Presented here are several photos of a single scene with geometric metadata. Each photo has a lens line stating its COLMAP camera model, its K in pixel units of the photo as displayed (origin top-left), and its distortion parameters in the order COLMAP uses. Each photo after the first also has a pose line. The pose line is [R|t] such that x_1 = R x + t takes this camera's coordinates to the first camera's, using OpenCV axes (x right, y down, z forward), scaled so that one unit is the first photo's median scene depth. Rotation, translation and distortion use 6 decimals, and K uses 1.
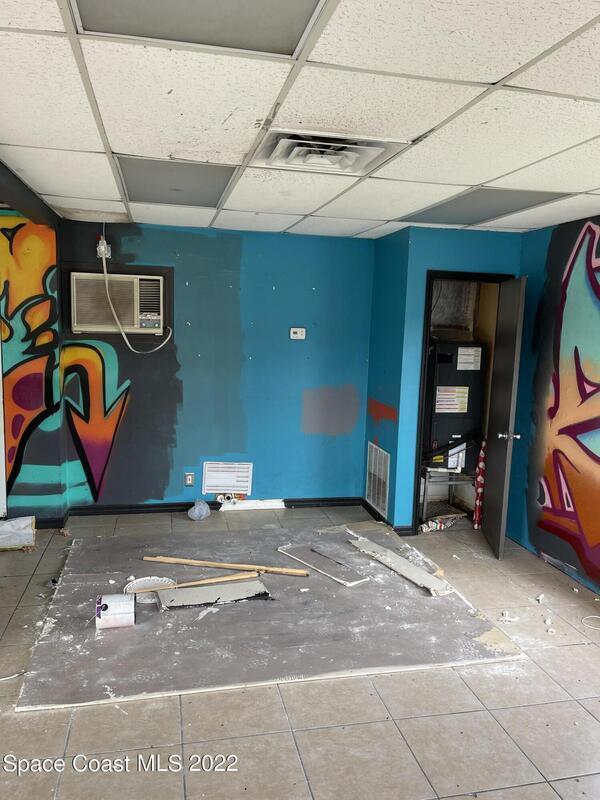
lens RADIAL K [[606.3, 0, 296.7], [0, 606.3, 401.6], [0, 0, 1]] dist [0.038326, -0.032588]
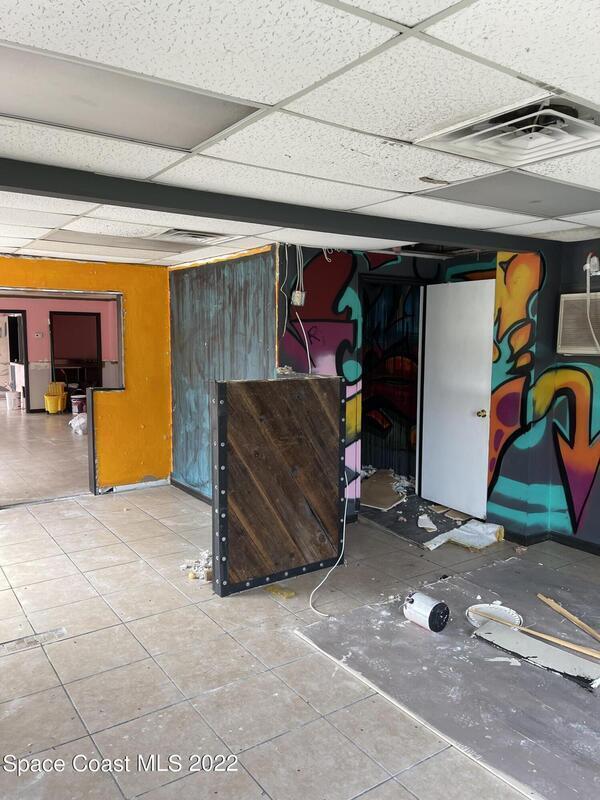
lens RADIAL K [[606.3, 0, 297.3], [0, 606.3, 394.1], [0, 0, 1]] dist [0.038326, -0.032588]
pose [[0.376548, 0.064354, -0.924159, 0.414350], [-0.117809, 0.992811, 0.021133, -0.021804], [0.918876, 0.100917, 0.381422, 0.249166]]
